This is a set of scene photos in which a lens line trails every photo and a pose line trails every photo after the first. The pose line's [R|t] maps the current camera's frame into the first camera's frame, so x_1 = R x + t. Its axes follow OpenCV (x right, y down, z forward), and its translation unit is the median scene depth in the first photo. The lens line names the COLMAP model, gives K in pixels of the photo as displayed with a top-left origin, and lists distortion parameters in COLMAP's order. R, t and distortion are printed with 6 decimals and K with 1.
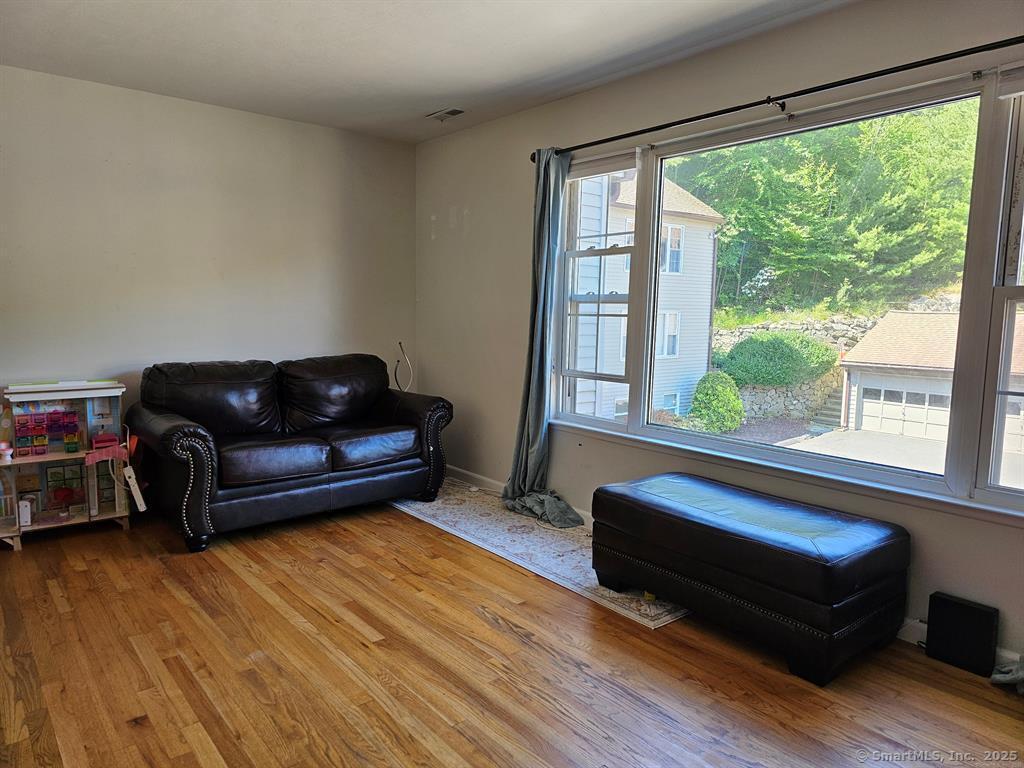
lens RADIAL K [[690.8, 0, 511.1], [0, 690.8, 382.2], [0, 0, 1]] dist [0.060975, -0.042818]
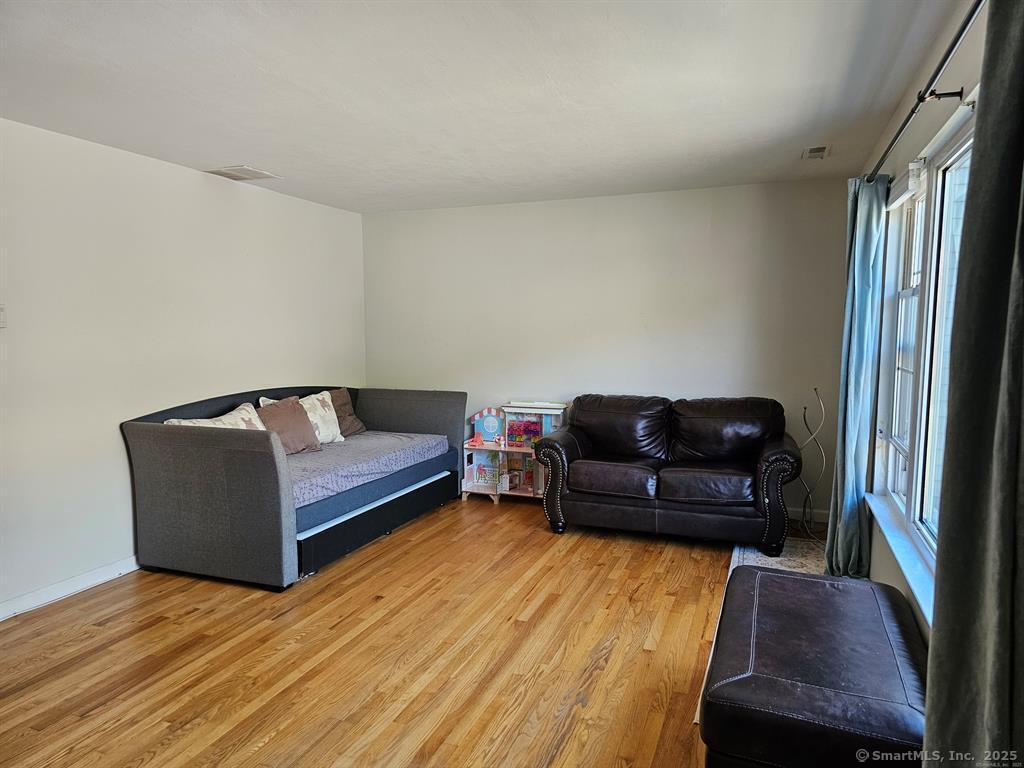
lens RADIAL K [[690.8, 0, 508.2], [0, 690.8, 383.2], [0, 0, 1]] dist [0.060975, -0.042818]
pose [[0.489960, 0.061065, -0.869604, 0.702197], [-0.084227, 0.996193, 0.022498, -0.077355], [0.867667, 0.062221, 0.493237, 0.241116]]
